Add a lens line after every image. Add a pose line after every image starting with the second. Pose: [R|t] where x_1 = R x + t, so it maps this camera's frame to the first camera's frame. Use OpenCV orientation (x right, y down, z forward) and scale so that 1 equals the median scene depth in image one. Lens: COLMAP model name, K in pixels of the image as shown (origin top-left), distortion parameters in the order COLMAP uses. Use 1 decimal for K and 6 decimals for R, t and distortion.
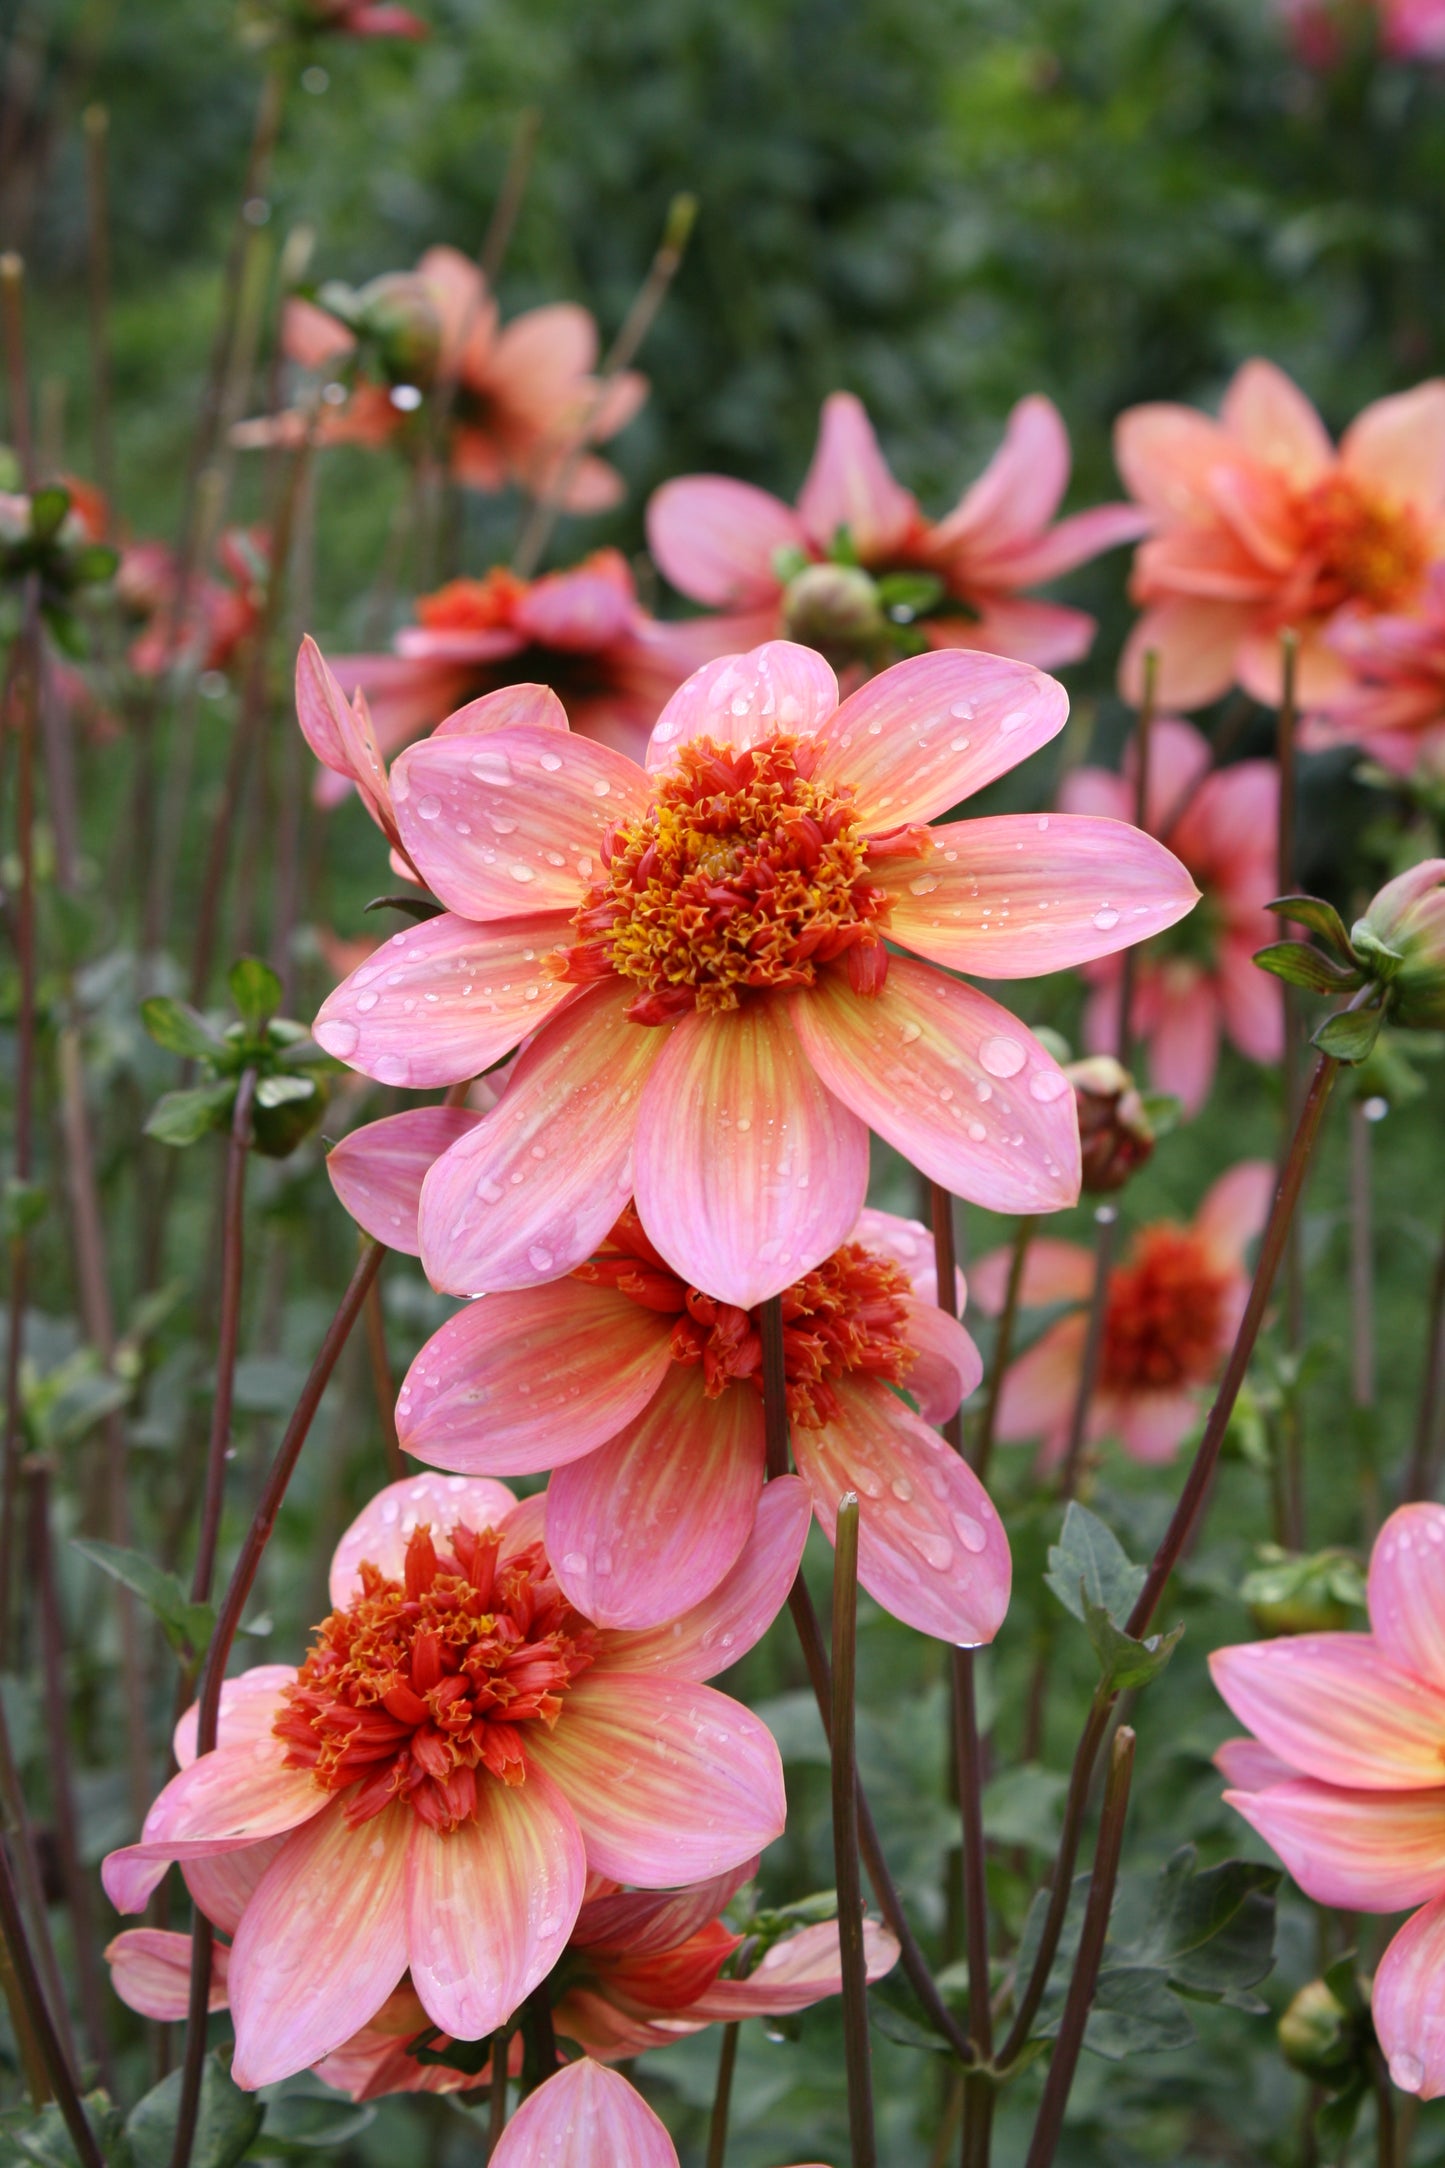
lens RADIAL K [[5074.0, 0, 722.5], [0, 5074.0, 1084.0], [0, 0, 1]] dist [0.059758, -0.030037]
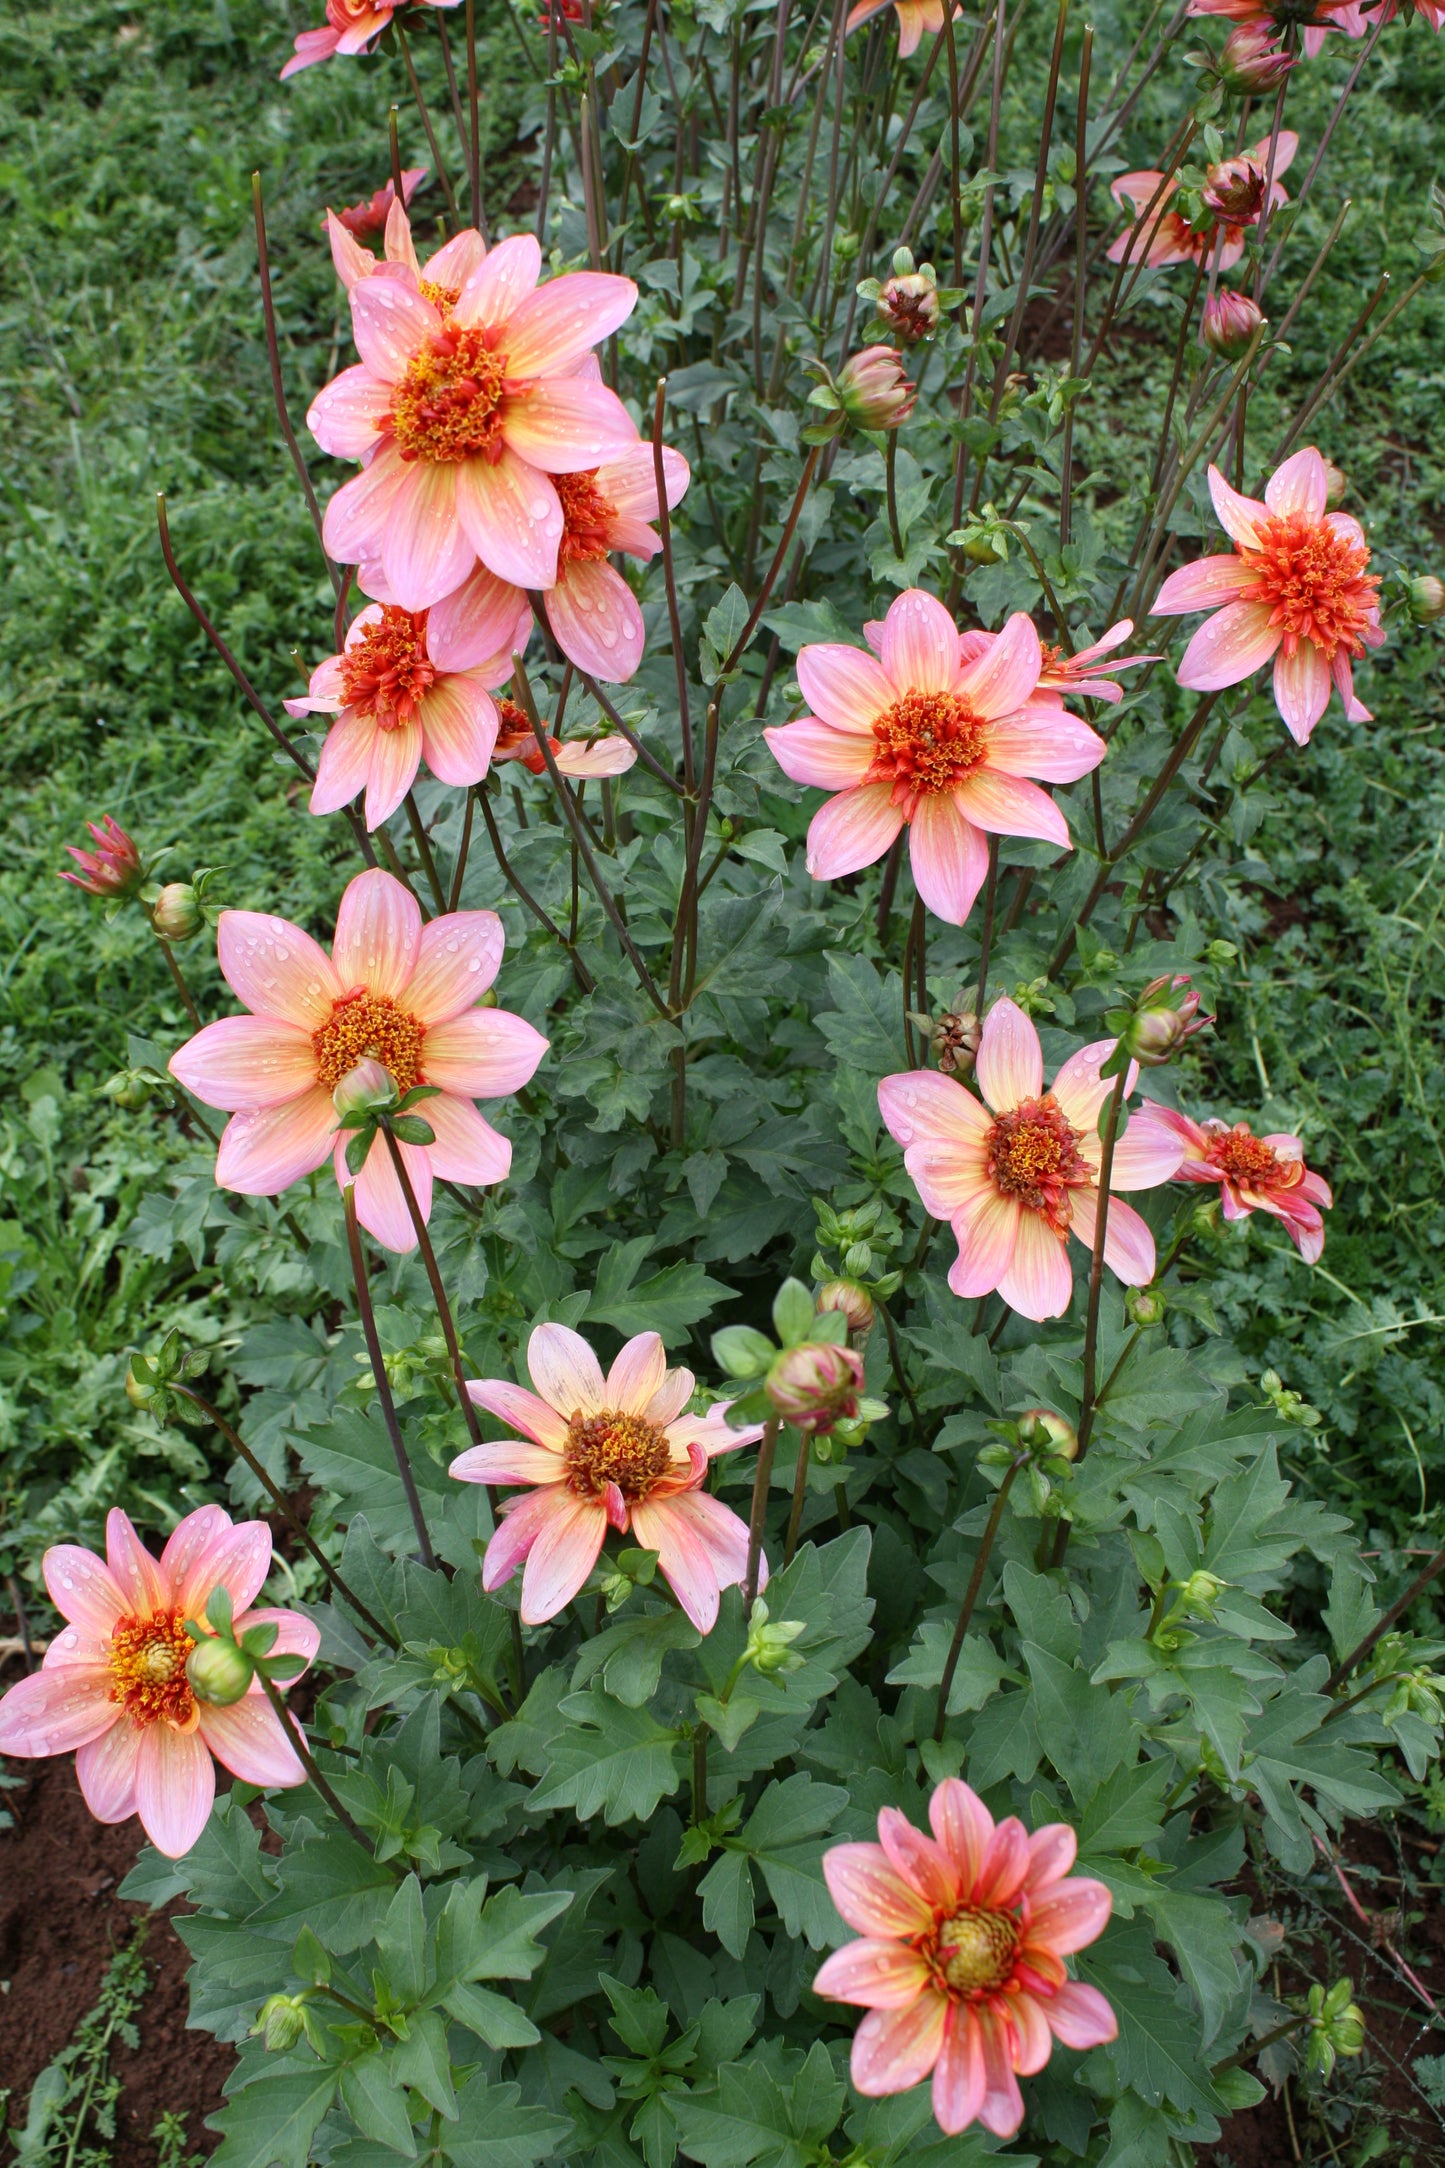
lens RADIAL K [[2306.3, 0, 722.5], [0, 2306.3, 1084.0], [0, 0, 1]] dist [-0.087482, 0.007929]
pose [[0.943523, 0.227842, -0.240527, 0.398143], [-0.052327, 0.819361, 0.570884, -0.348285], [0.327150, -0.526056, 0.785008, 0.105903]]
